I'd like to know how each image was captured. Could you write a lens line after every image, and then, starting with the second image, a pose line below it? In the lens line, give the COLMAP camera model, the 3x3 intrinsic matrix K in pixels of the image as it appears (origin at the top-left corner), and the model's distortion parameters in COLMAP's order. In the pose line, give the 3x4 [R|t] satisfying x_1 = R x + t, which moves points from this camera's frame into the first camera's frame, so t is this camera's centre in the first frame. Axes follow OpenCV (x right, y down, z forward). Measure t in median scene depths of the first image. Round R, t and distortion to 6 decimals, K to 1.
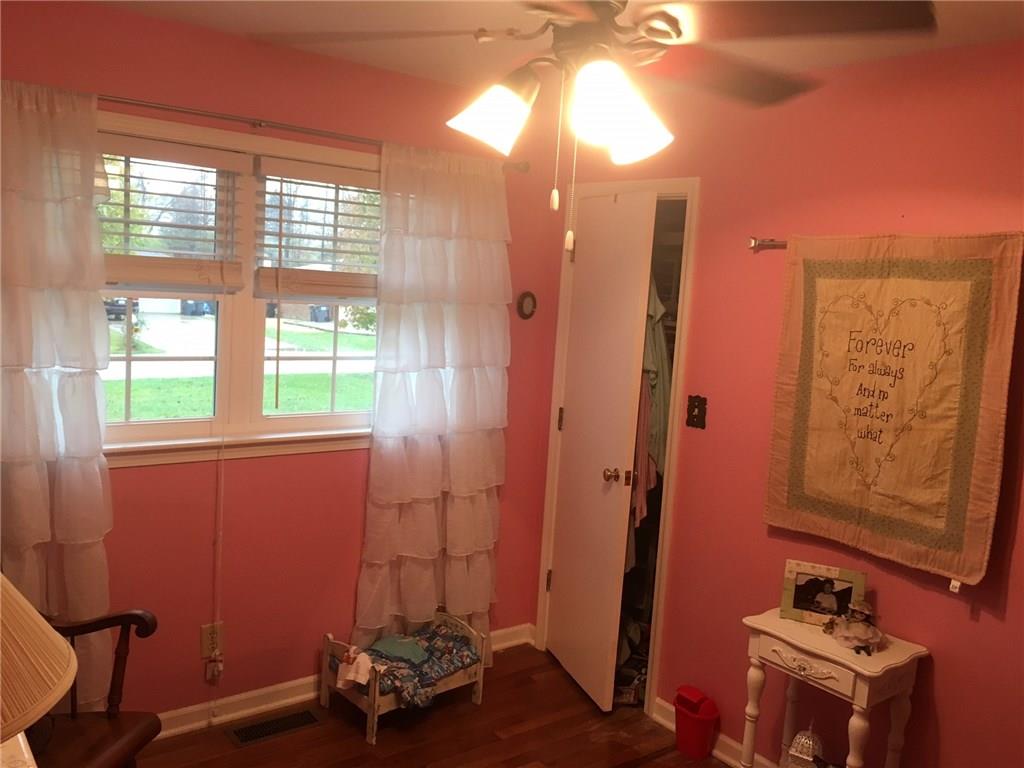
lens RADIAL K [[874.8, 0, 508.8], [0, 874.8, 385.1], [0, 0, 1]] dist [0.085295, -0.111677]
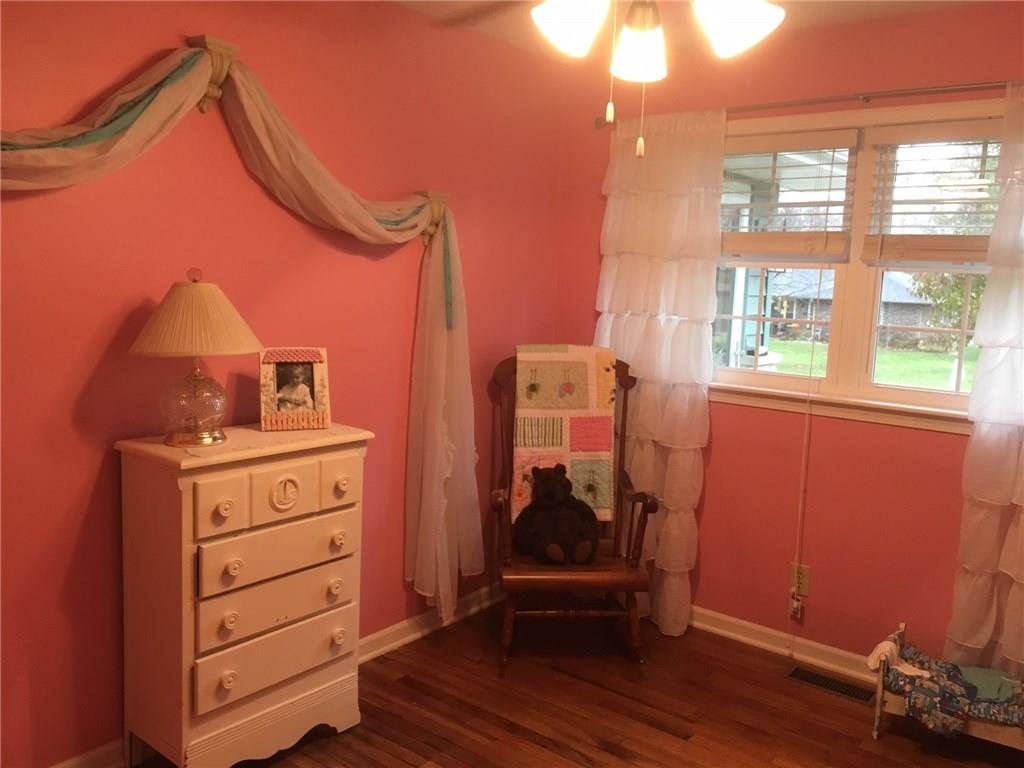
lens RADIAL K [[874.8, 0, 508.8], [0, 874.8, 385.1], [0, 0, 1]] dist [0.085295, -0.111677]
pose [[0.247596, 0.074816, -0.965970, 0.608120], [-0.136378, 0.989779, 0.041703, 0.052289], [0.959217, 0.121412, 0.255269, 0.343806]]
